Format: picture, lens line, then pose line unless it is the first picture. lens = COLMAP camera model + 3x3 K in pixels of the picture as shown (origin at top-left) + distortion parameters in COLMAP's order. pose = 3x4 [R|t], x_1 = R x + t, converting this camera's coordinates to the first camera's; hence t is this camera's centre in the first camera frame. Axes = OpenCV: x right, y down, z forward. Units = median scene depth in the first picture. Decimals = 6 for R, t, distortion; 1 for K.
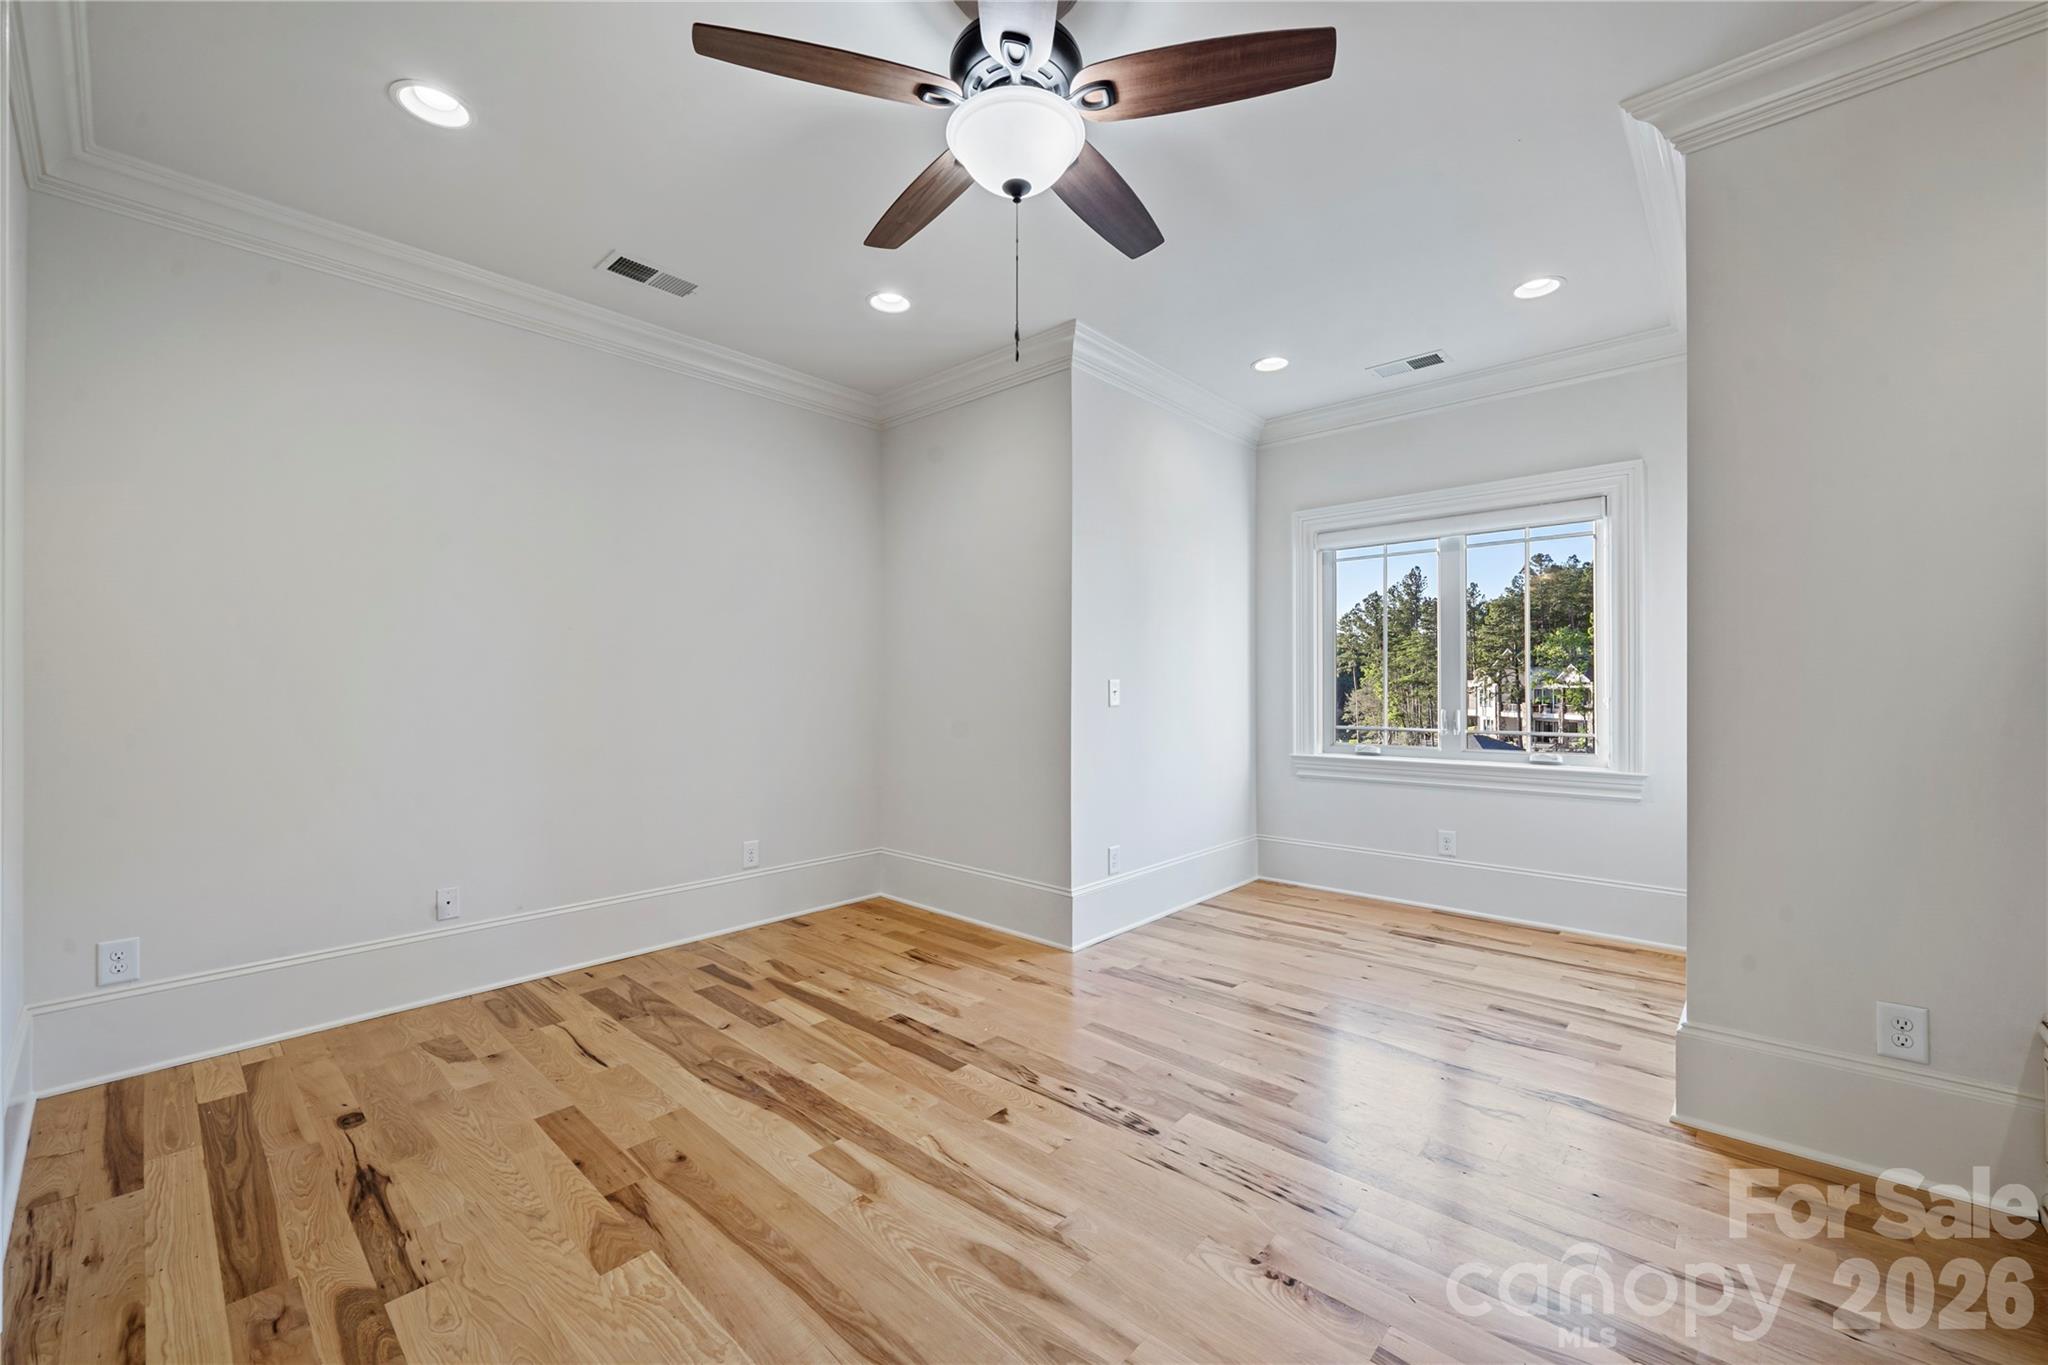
lens RADIAL K [[796.6, 0, 1021.4], [0, 796.6, 689.2], [0, 0, 1]] dist [0.000814, 0.000071]
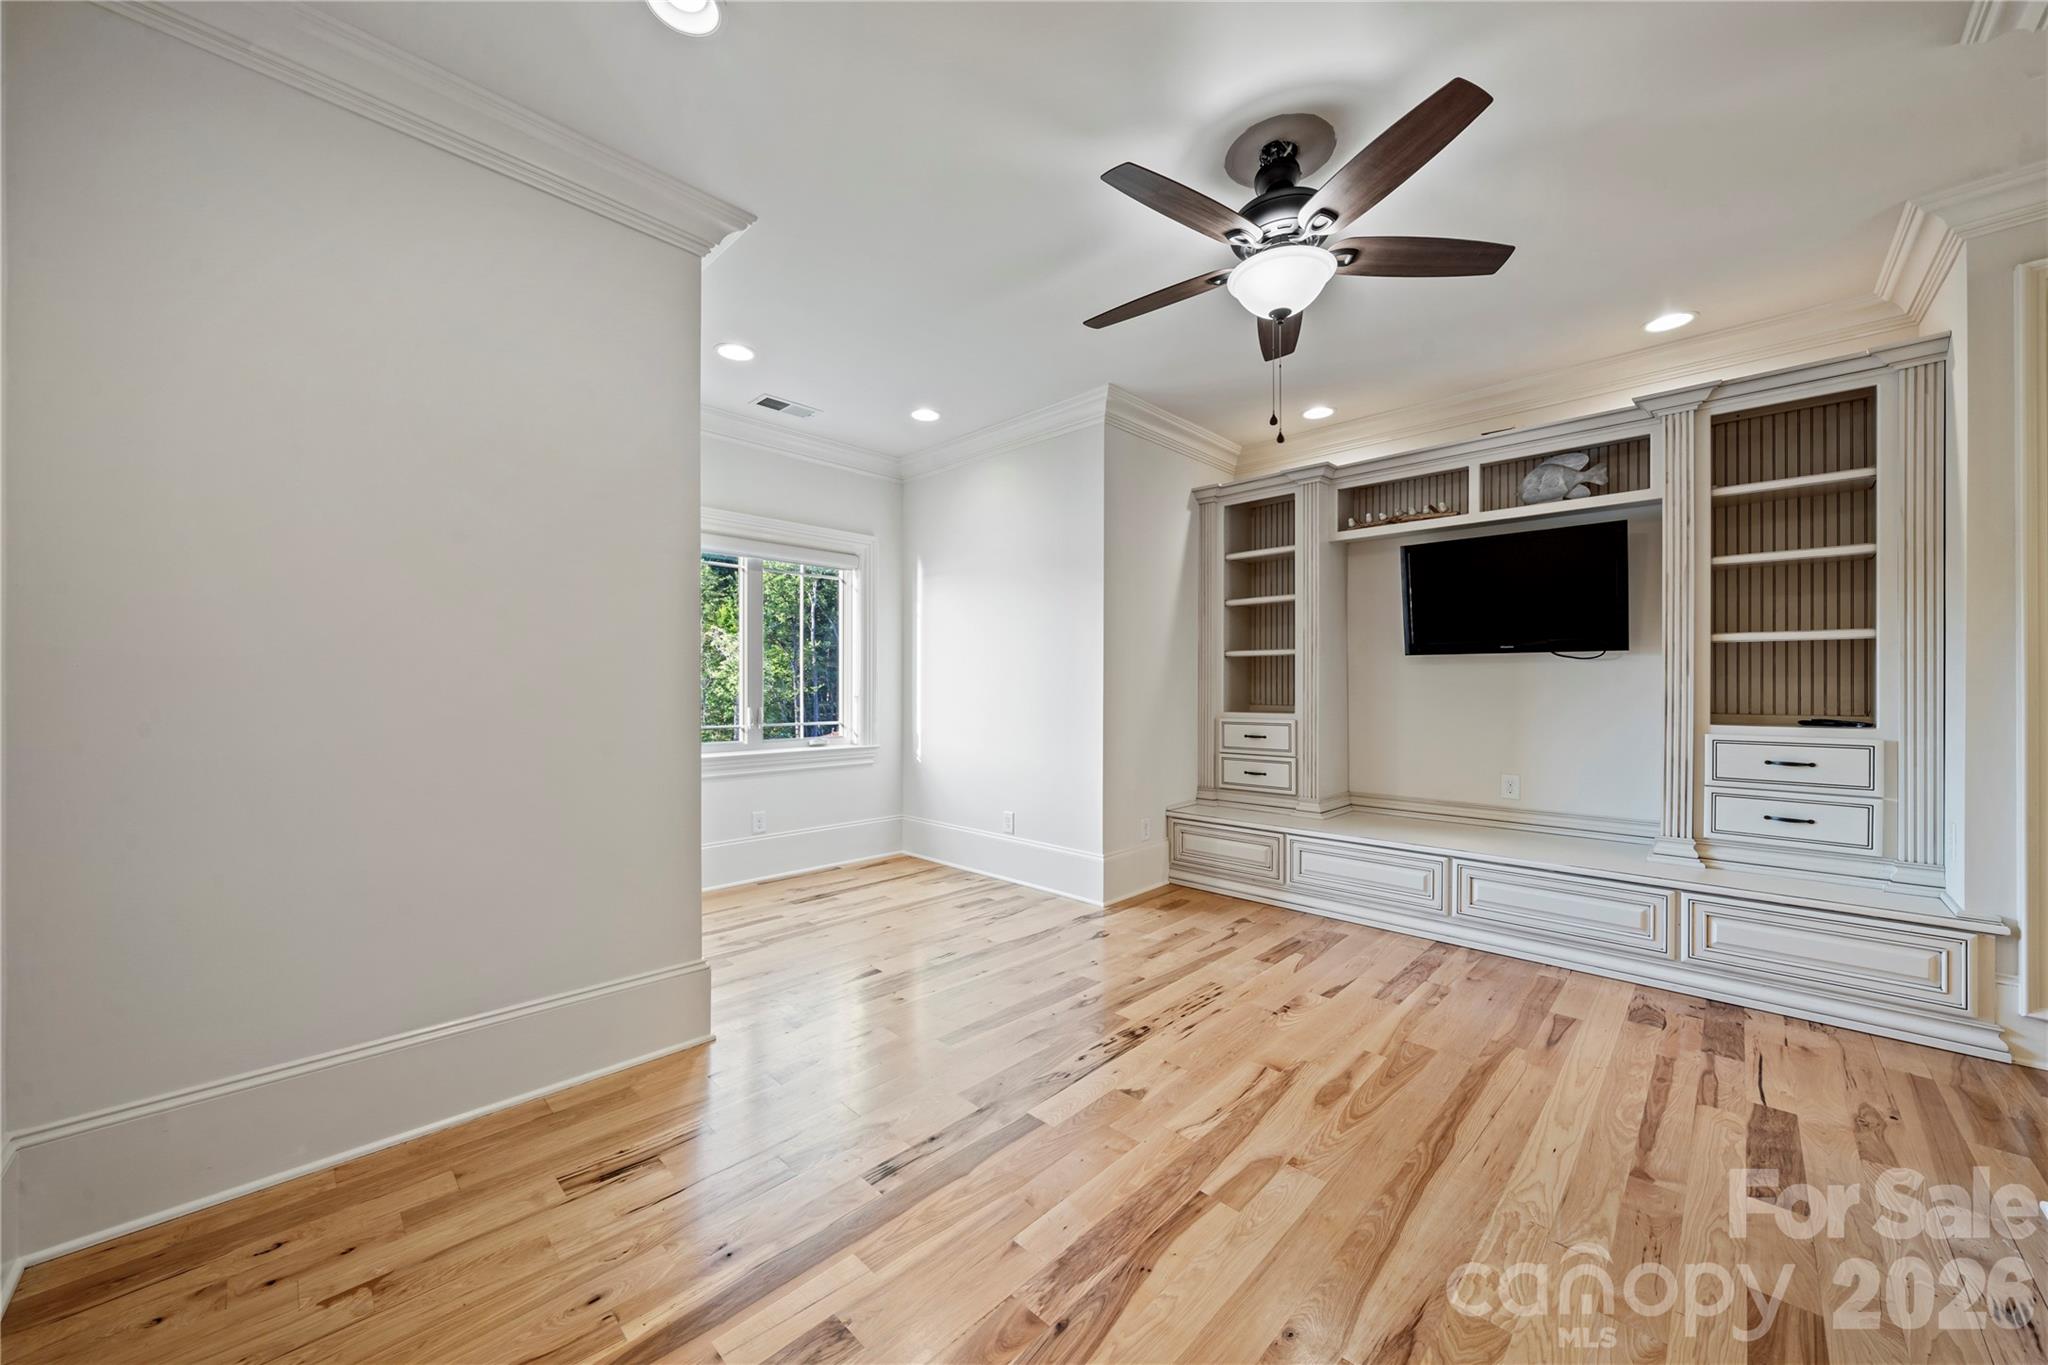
lens RADIAL K [[743.5, 0, 1020.9], [0, 743.5, 683.8], [0, 0, 1]] dist [-0.001807, -0.000075]
pose [[0.037098, 0.008086, 0.999279, -0.716950], [0.000782, 0.999967, -0.008121, 0.001894], [-0.999311, 0.001082, 0.037090, 0.783354]]
